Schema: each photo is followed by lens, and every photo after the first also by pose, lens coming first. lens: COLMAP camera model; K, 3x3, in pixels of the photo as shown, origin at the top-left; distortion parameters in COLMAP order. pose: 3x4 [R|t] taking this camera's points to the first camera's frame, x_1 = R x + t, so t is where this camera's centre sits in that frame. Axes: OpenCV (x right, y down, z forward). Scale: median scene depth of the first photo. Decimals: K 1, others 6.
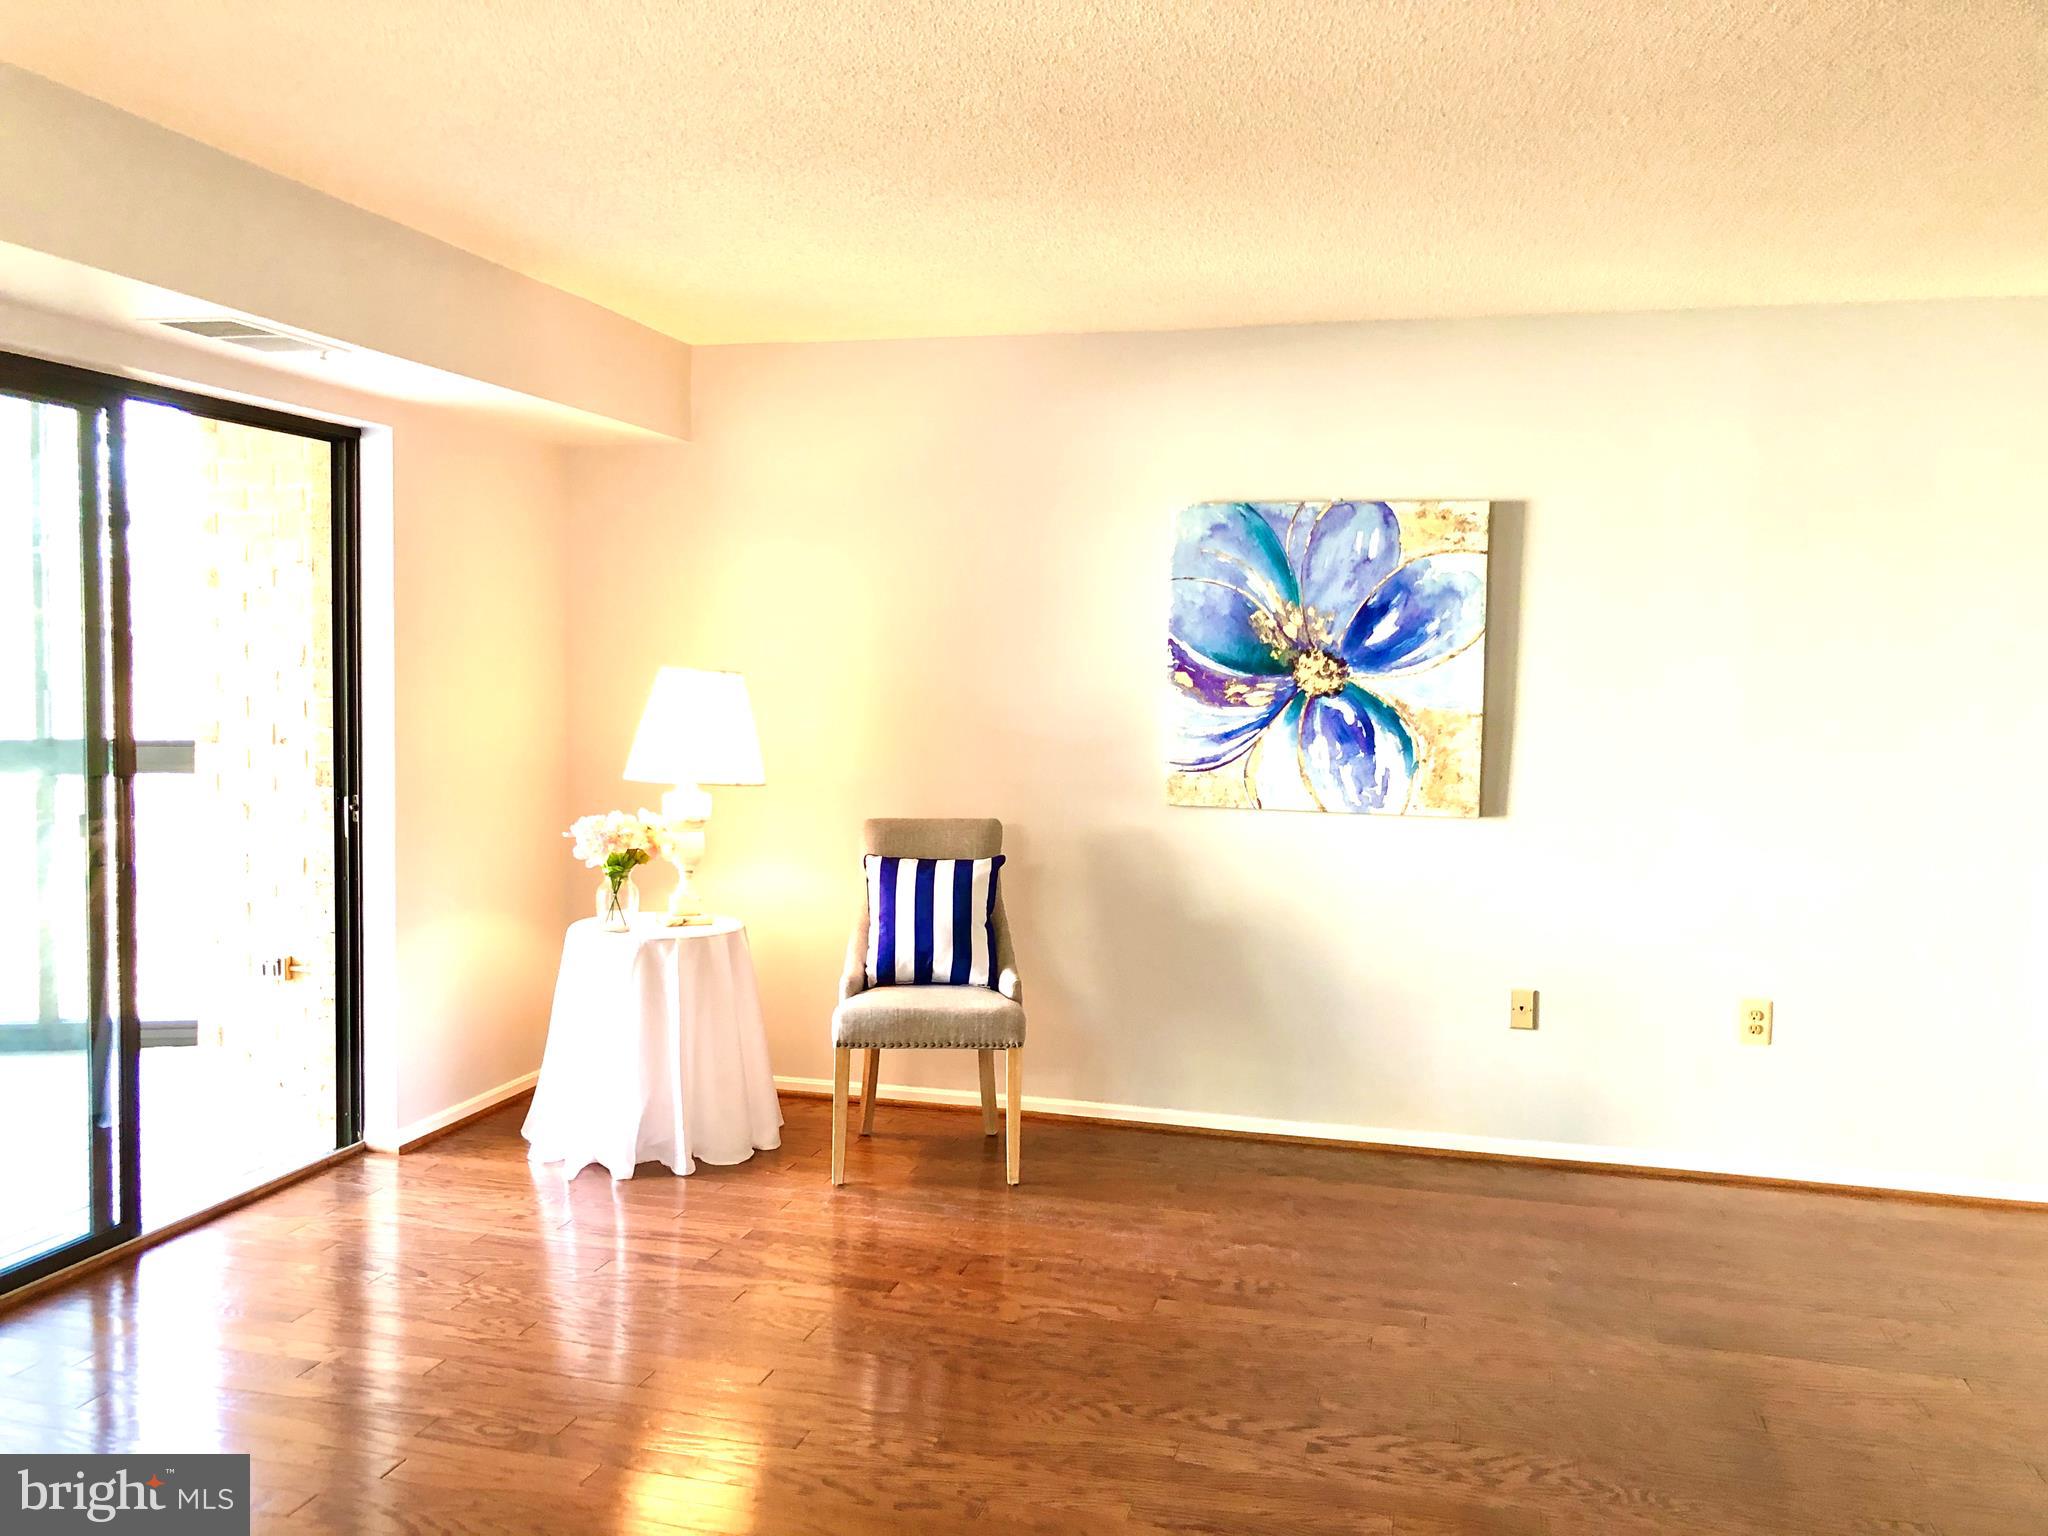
lens RADIAL K [[1697.2, 0, 1024.0], [0, 1697.2, 768.0], [0, 0, 1]] dist [0.075072, -0.005006]
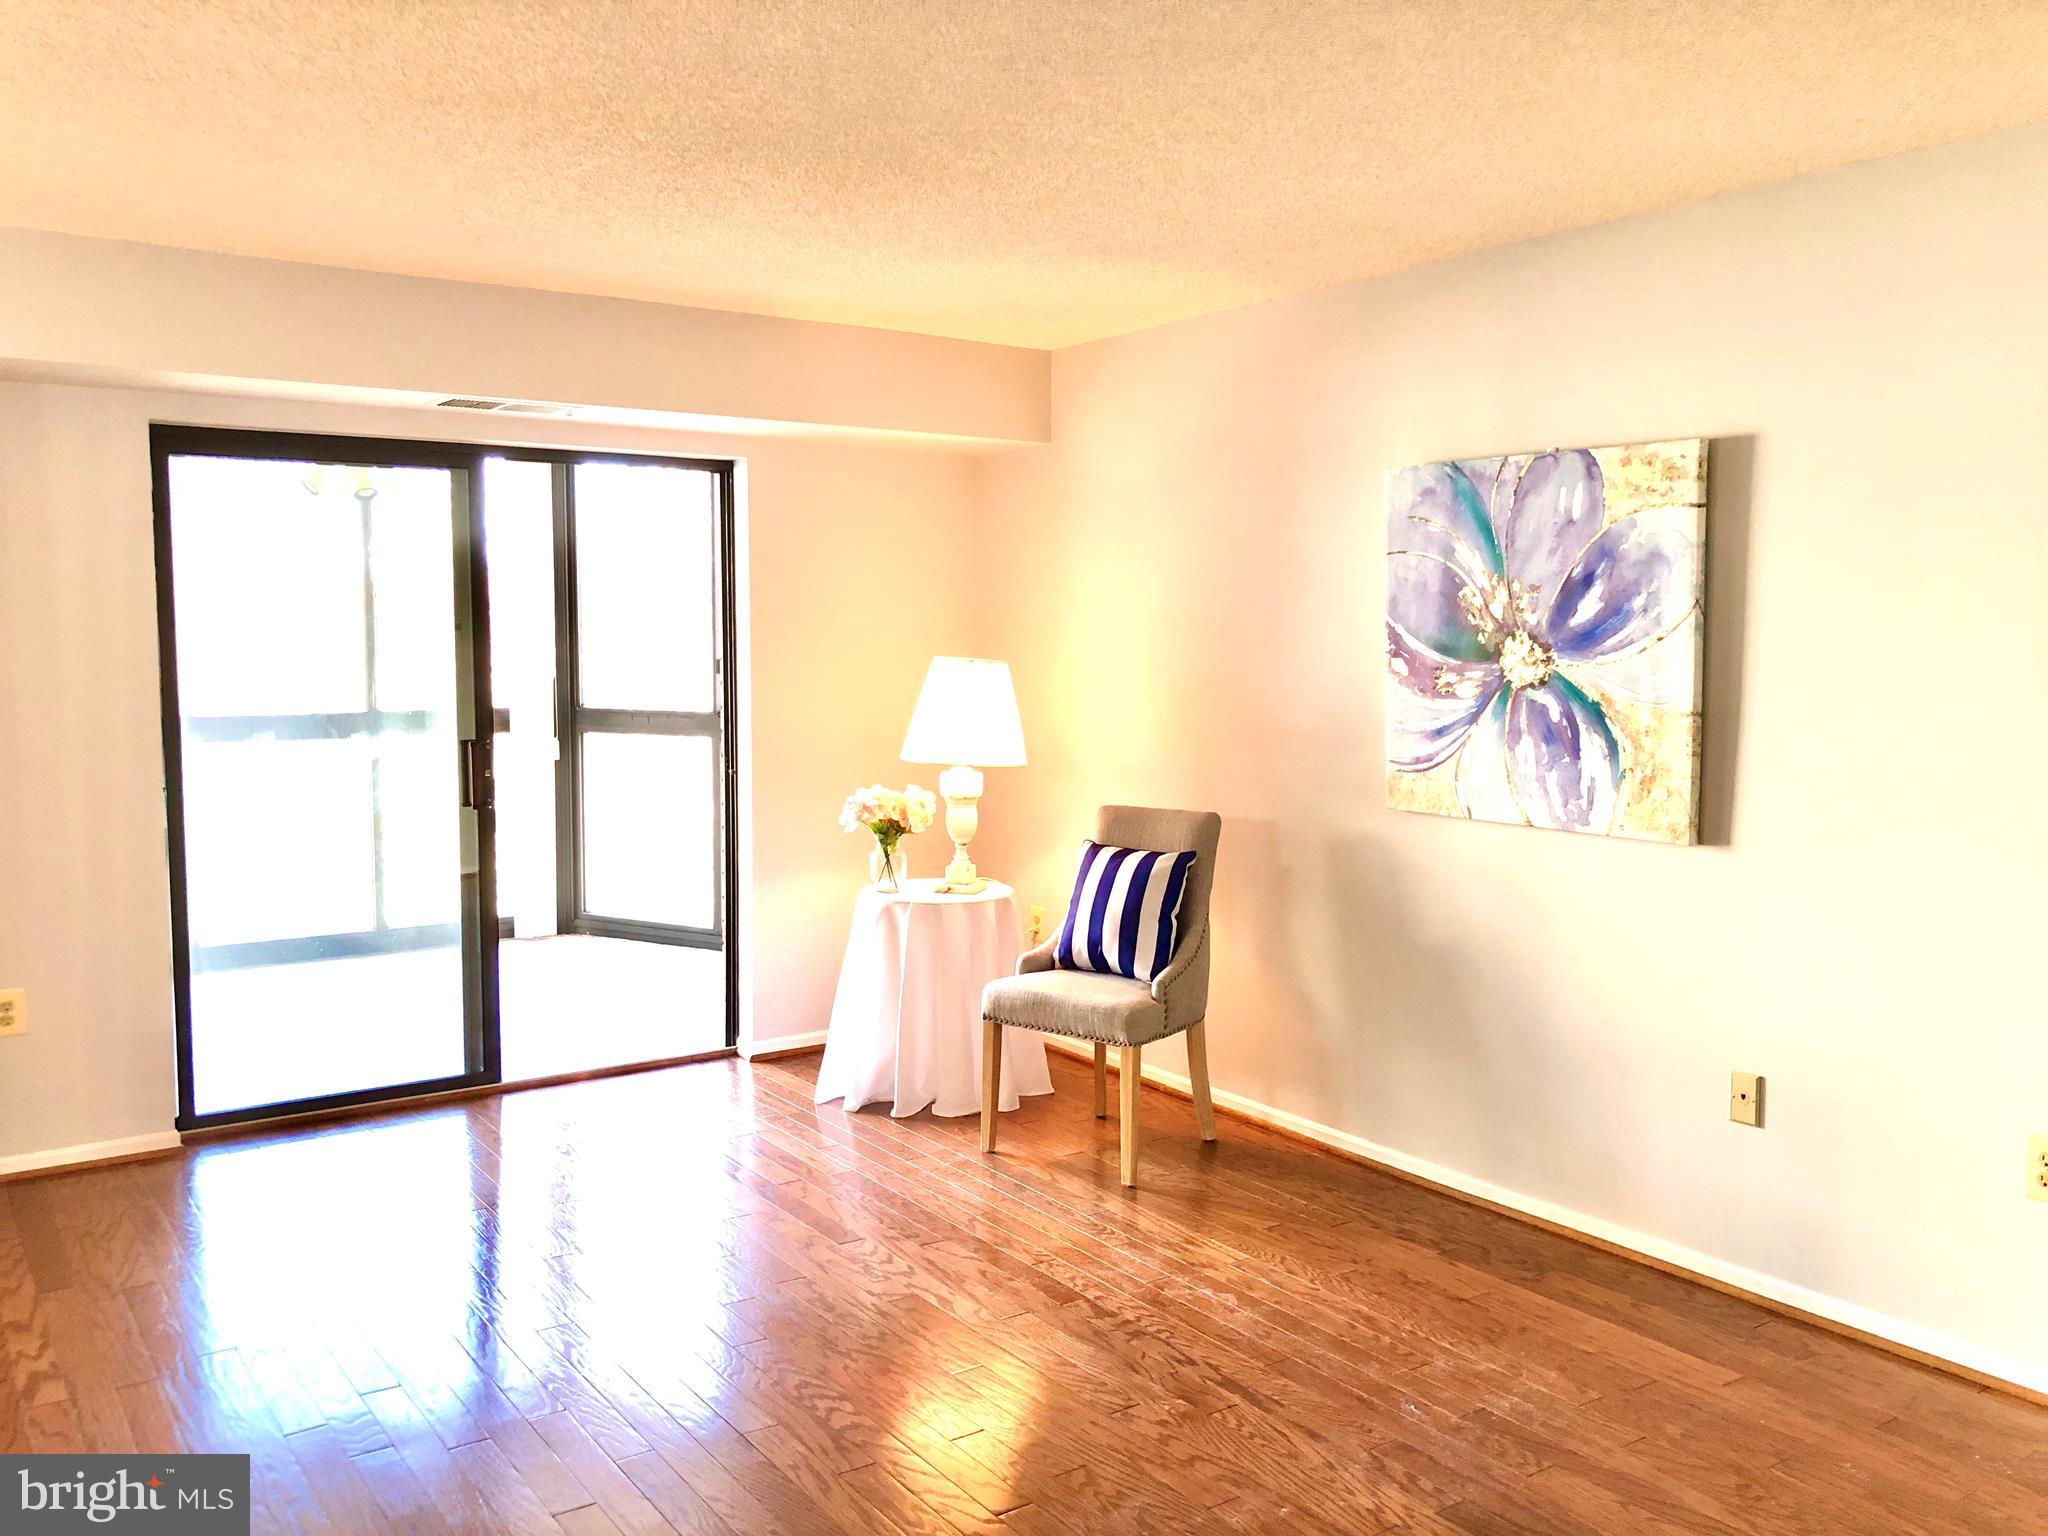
lens RADIAL K [[1711.3, 0, 1024.0], [0, 1711.3, 768.0], [0, 0, 1]] dist [0.027826, -0.010739]
pose [[0.761793, 0.040173, -0.646574, 0.534208], [-0.032215, 0.999190, 0.024125, -0.015238], [0.647019, 0.002451, 0.762470, 0.200838]]
